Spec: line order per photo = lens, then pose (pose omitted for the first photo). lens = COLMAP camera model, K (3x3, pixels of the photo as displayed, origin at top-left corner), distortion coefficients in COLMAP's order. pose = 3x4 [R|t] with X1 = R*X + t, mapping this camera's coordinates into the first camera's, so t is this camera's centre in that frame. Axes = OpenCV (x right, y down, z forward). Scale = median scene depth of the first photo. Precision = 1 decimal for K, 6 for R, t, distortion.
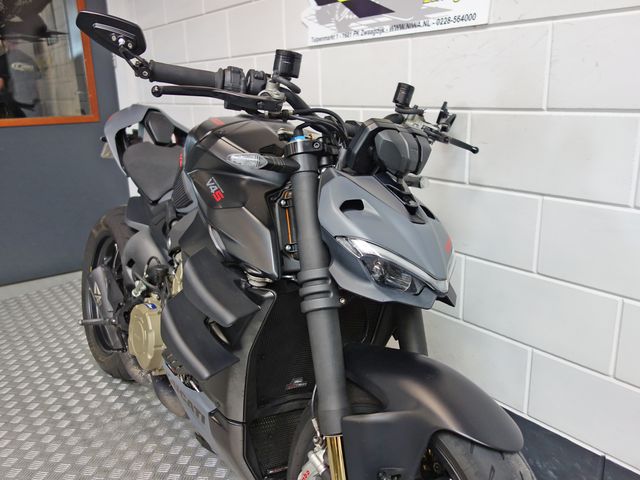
lens RADIAL K [[563.1, 0, 320.0], [0, 563.1, 240.0], [0, 0, 1]] dist [0.008790, -0.002586]
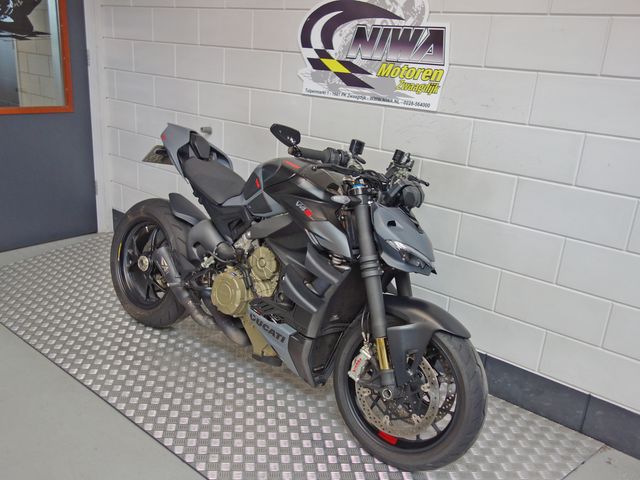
lens RADIAL K [[563.1, 0, 320.0], [0, 563.1, 240.0], [0, 0, 1]] dist [0.008790, -0.002586]
pose [[0.965652, 0.012712, 0.259528, -0.644110], [-0.028591, 0.997936, 0.057503, -0.102494], [-0.258261, -0.062948, 0.964022, -0.786123]]
